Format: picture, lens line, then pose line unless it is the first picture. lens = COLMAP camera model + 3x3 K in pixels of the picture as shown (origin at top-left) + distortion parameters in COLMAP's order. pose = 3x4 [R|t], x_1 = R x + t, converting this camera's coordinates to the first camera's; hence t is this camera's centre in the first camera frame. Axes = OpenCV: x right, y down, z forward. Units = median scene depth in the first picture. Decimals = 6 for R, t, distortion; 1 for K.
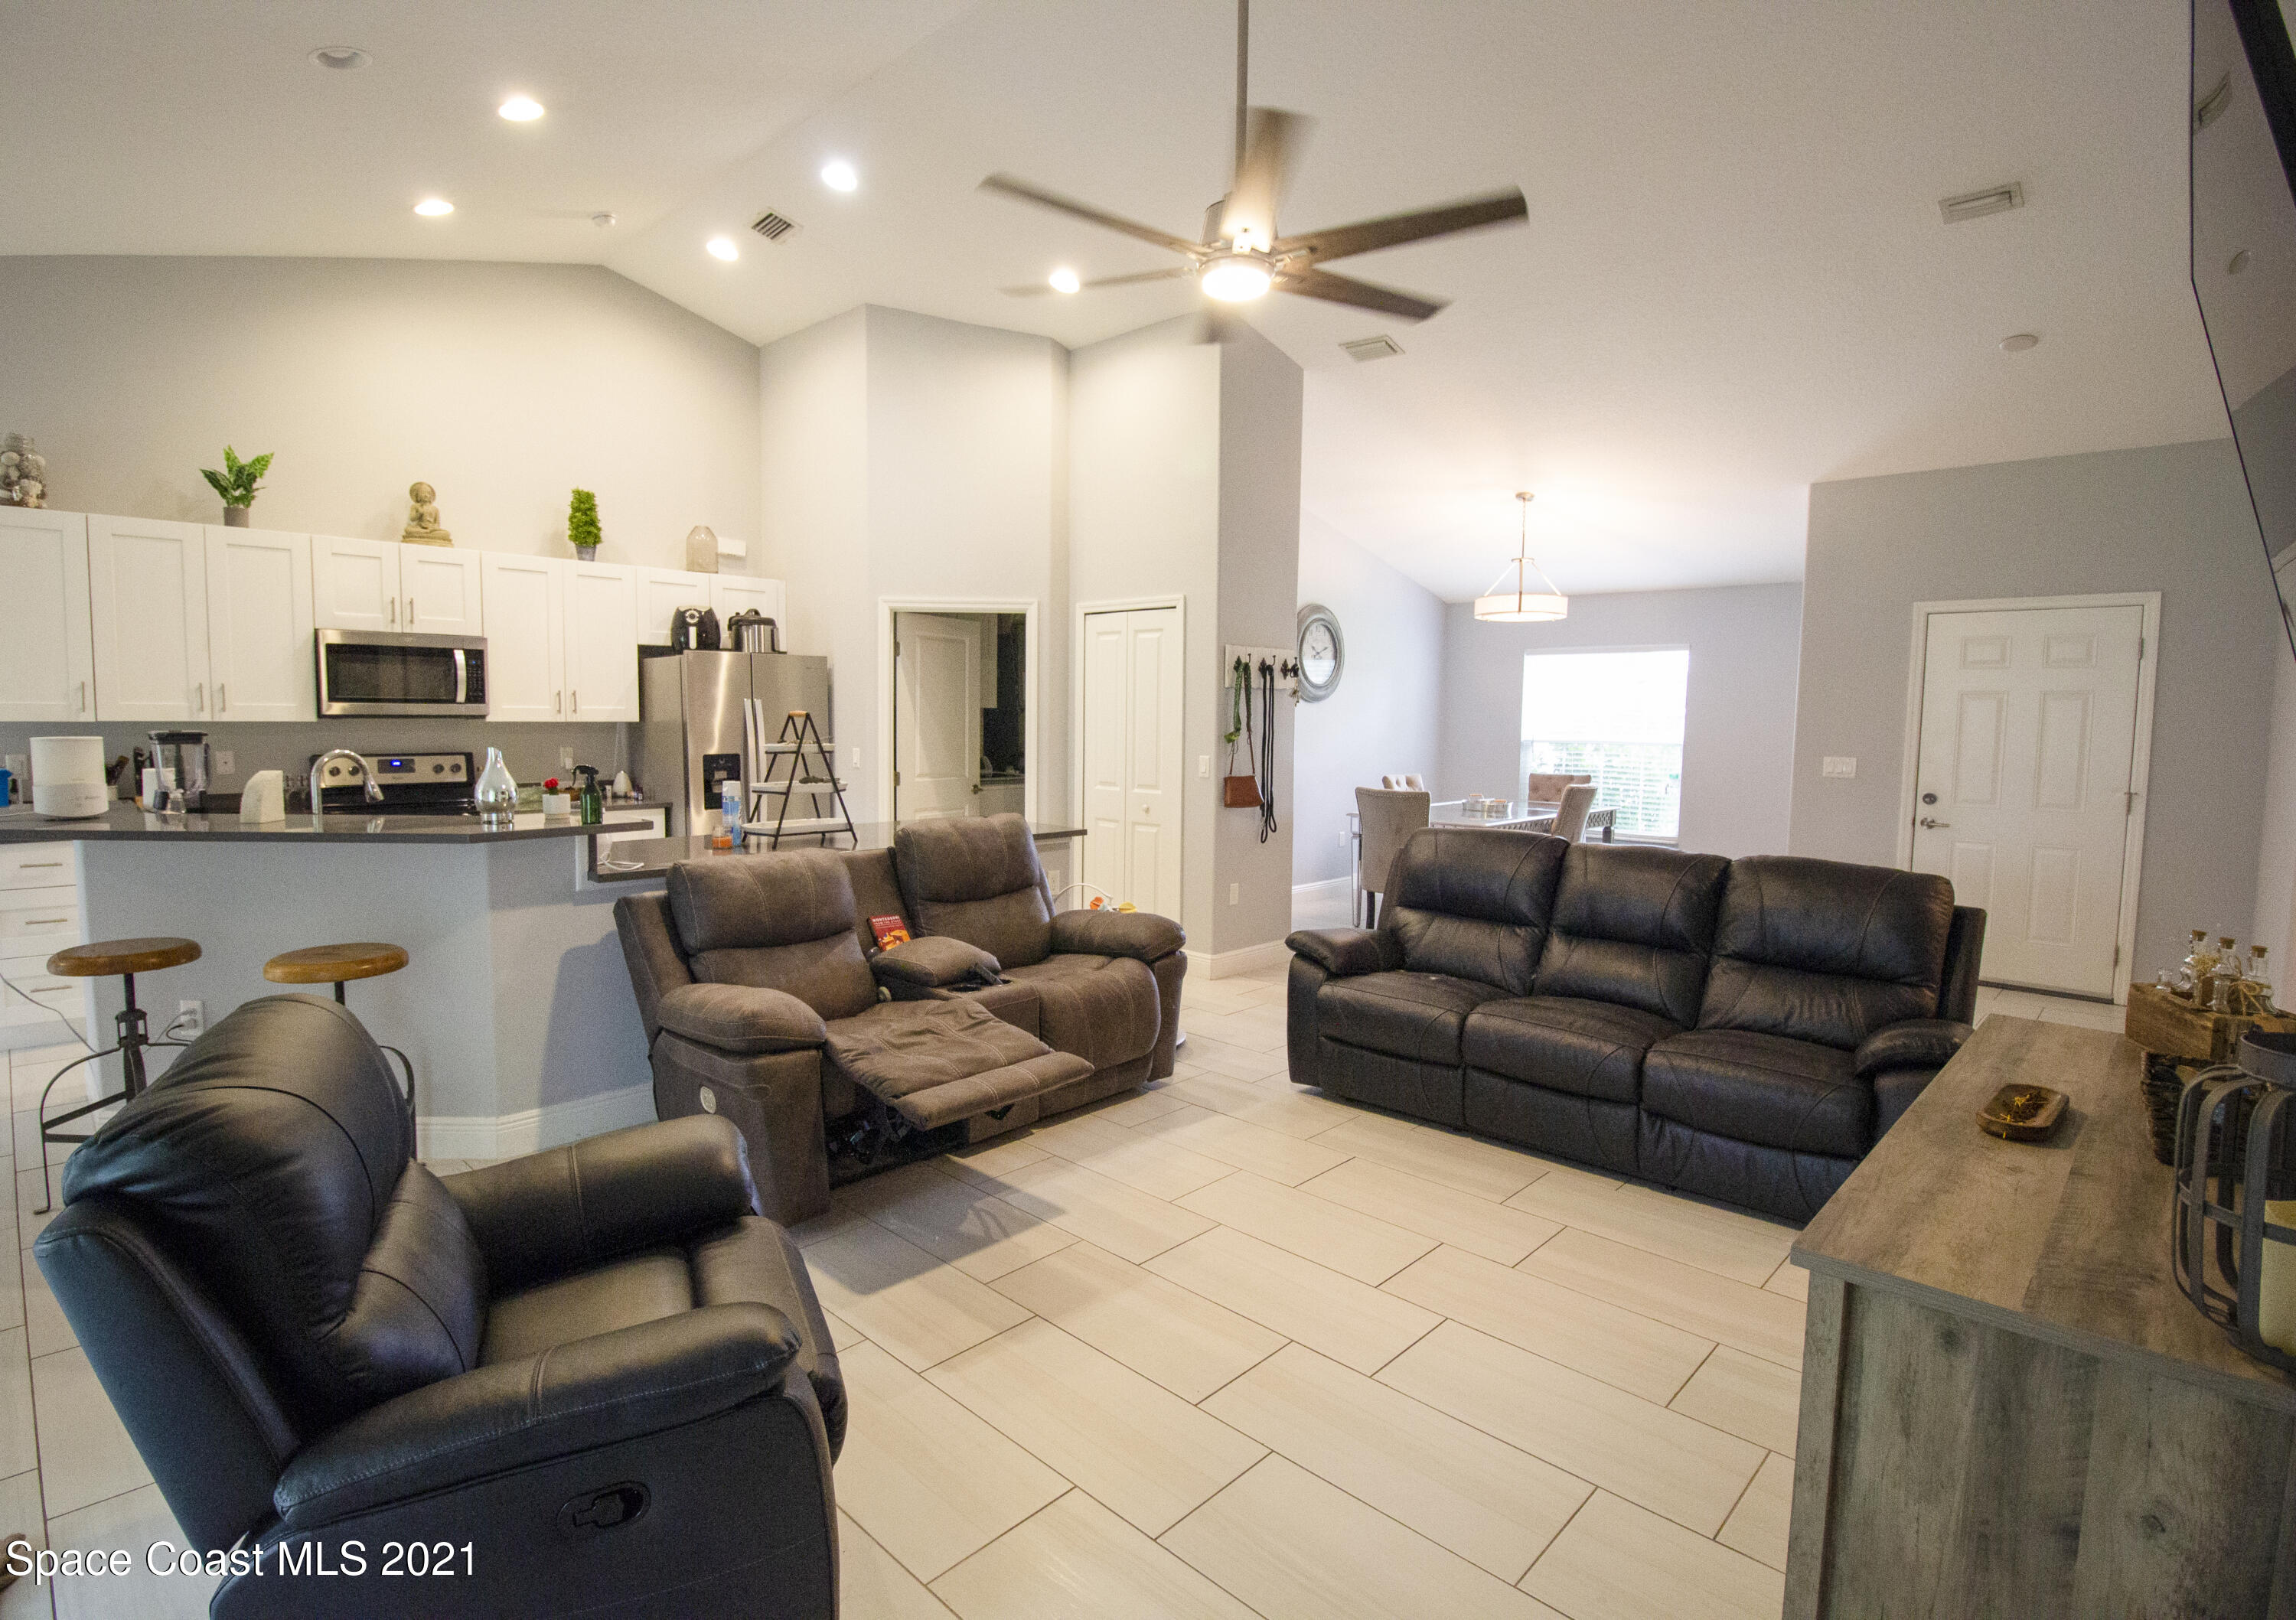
lens RADIAL K [[1135.6, 0, 1140.6], [0, 1135.6, 805.6], [0, 0, 1]] dist [0.006223, -0.000281]
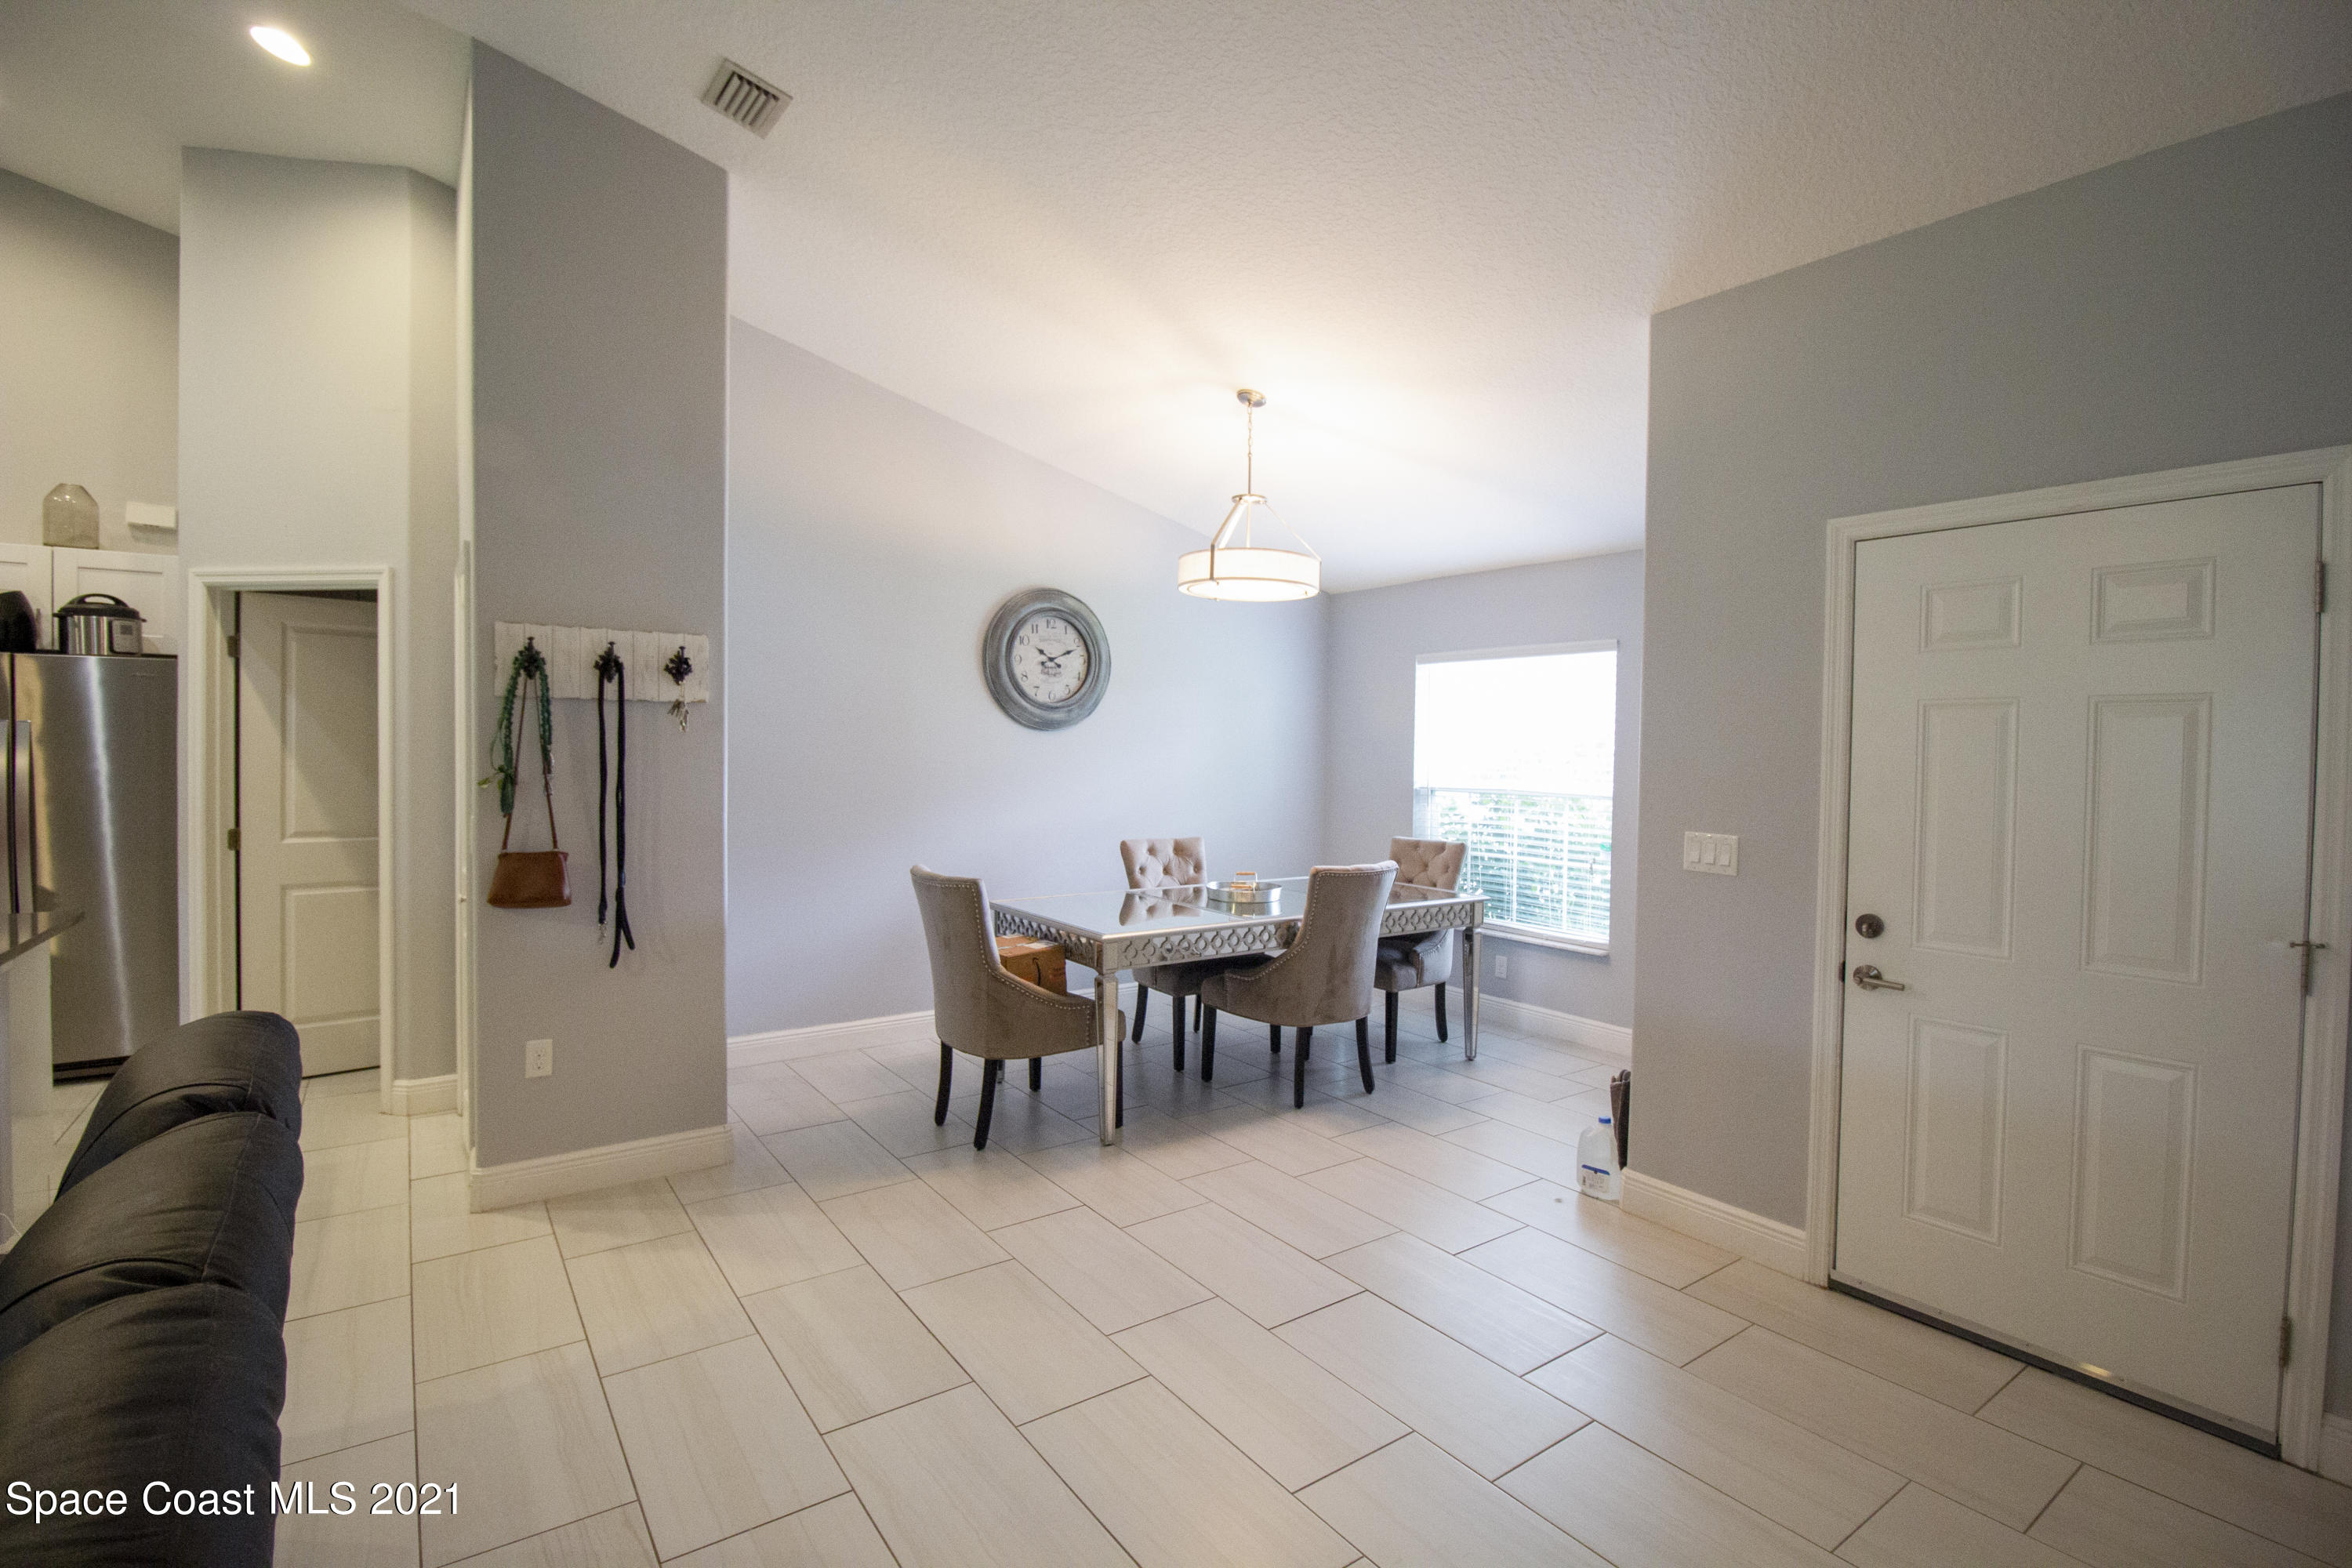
lens RADIAL K [[1105.4, 0, 1192.7], [0, 1105.4, 779.2], [0, 0, 1]] dist [-0.011387, -0.000323]
pose [[0.985957, 0.008343, -0.166790, 0.502444], [-0.017434, 0.998436, -0.053115, -0.038805], [0.166086, 0.055277, 0.984561, 0.509718]]
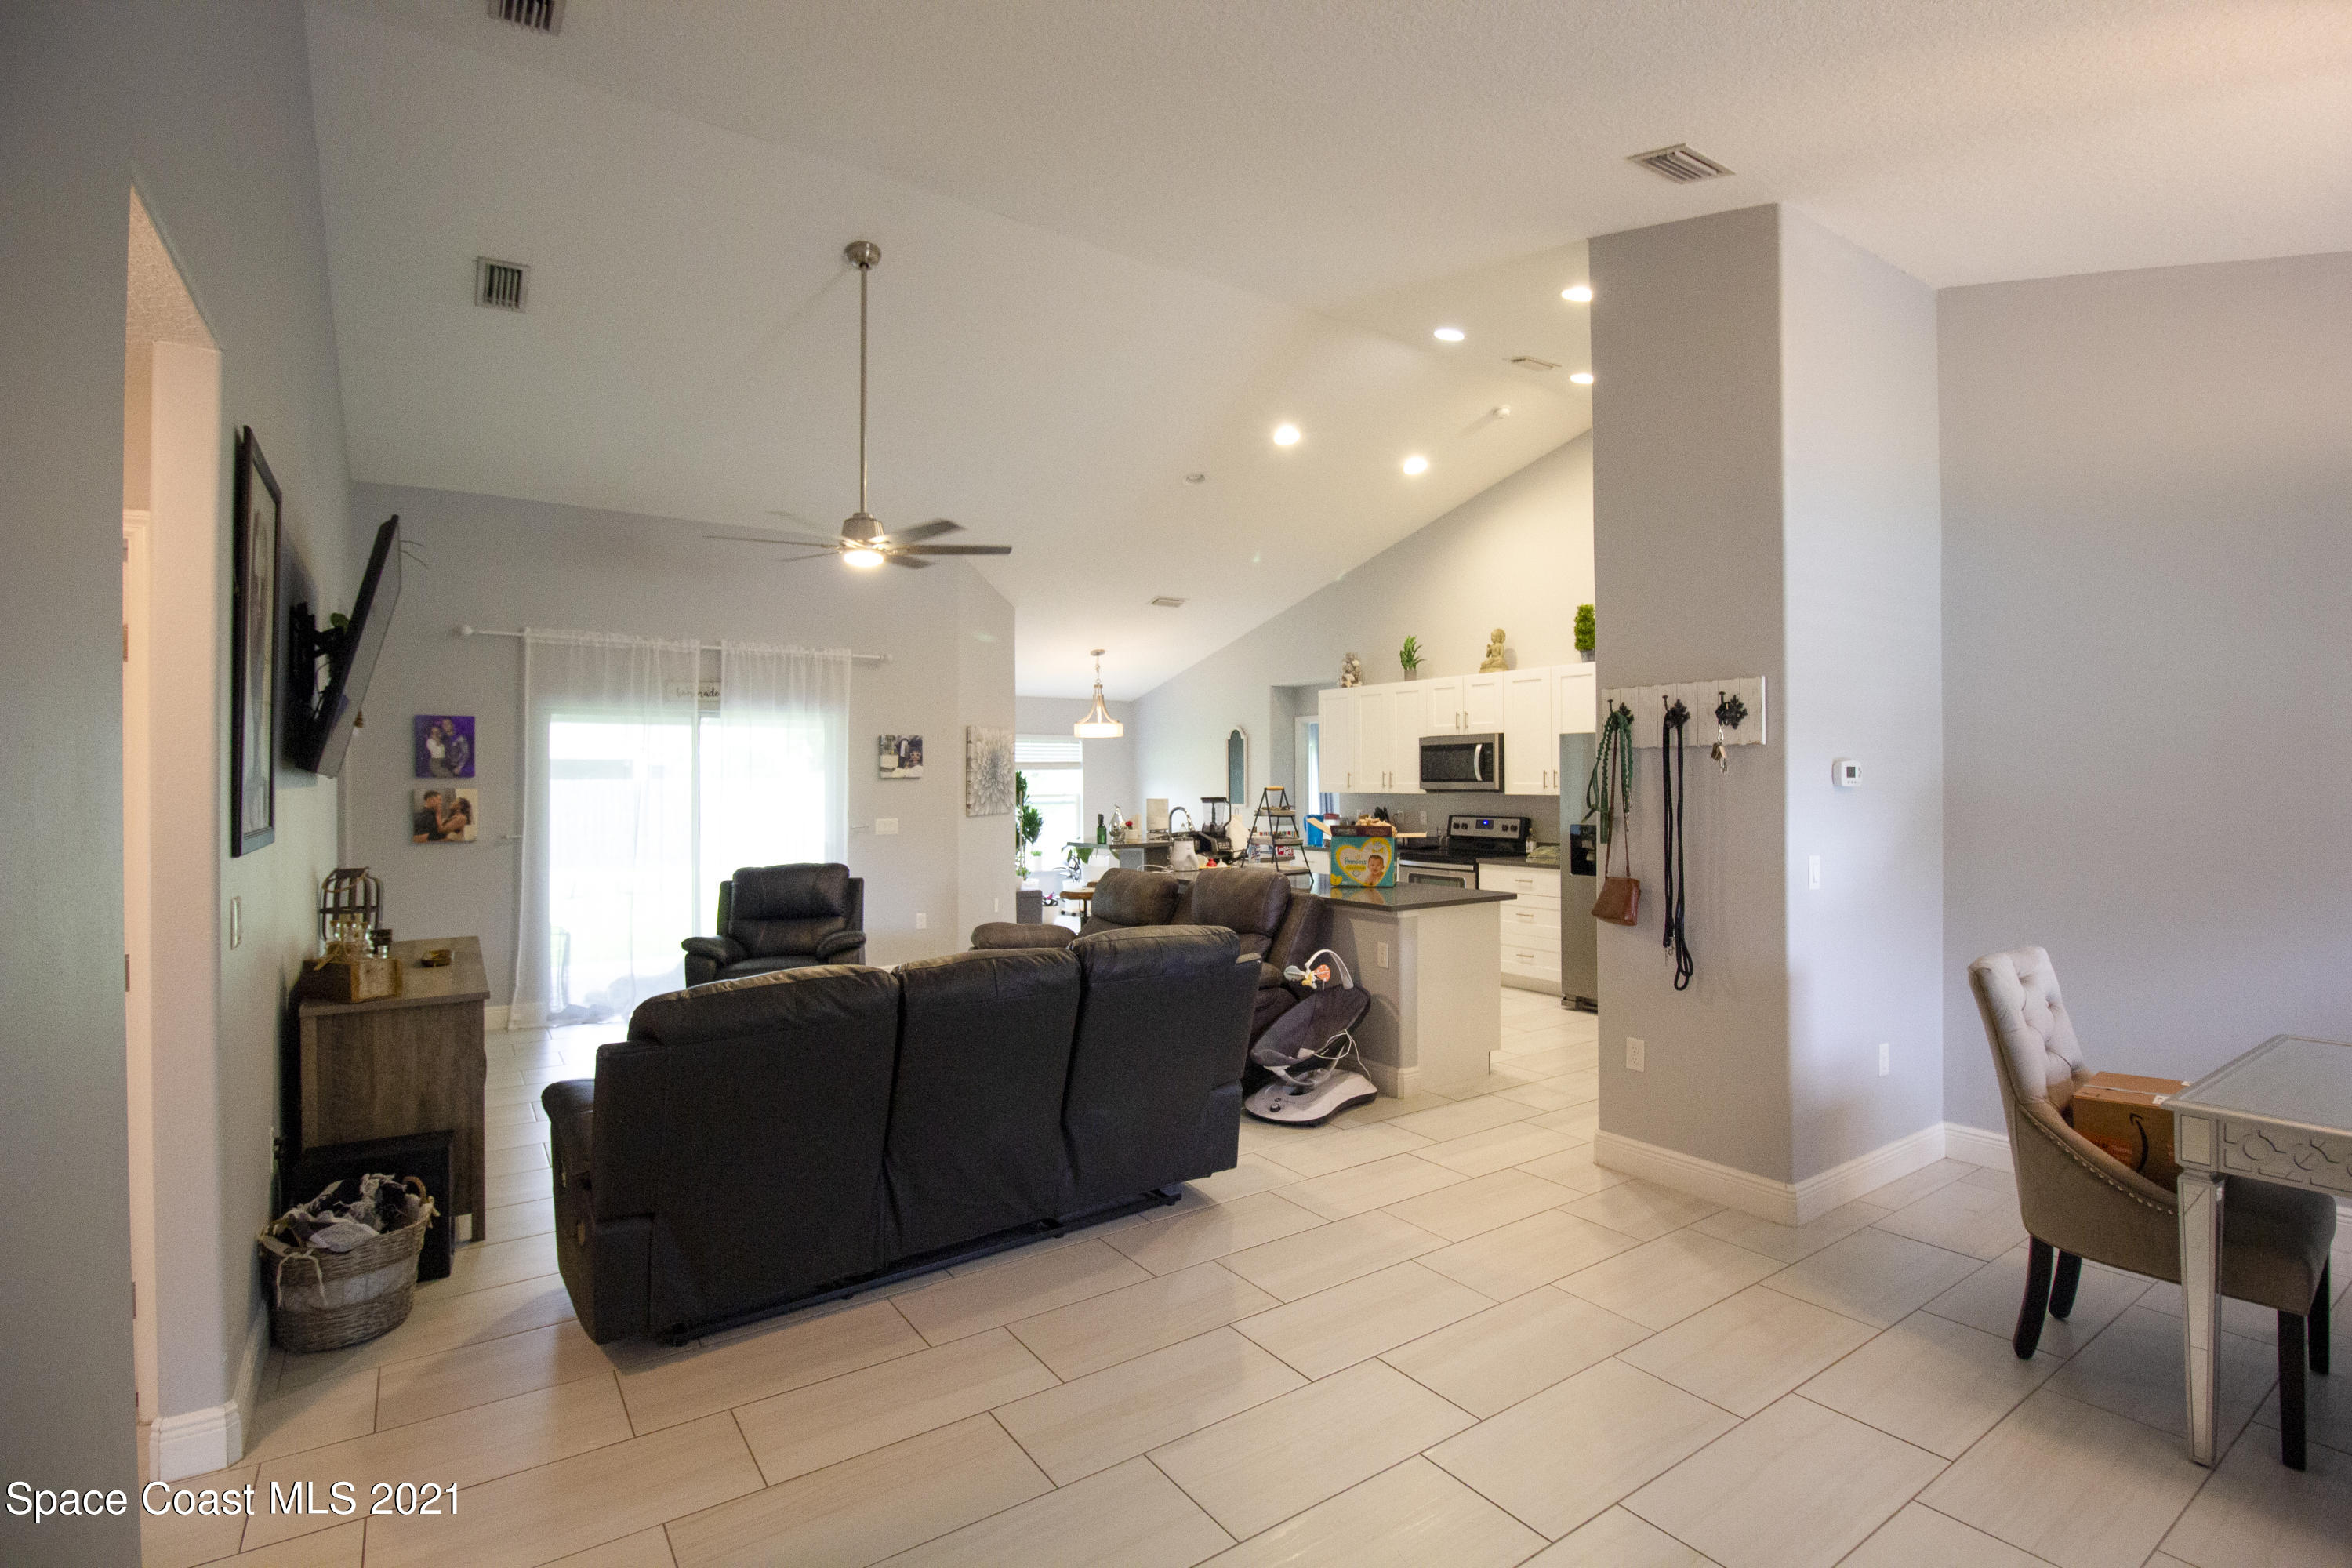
lens RADIAL K [[1105.4, 0, 1186.2], [0, 1105.4, 778.6], [0, 0, 1]] dist [-0.011387, -0.000323]
pose [[-0.192082, -0.011344, -0.981313, 0.783337], [-0.082032, 0.996619, 0.004536, -0.066382], [0.977944, 0.081371, -0.192363, 0.864361]]
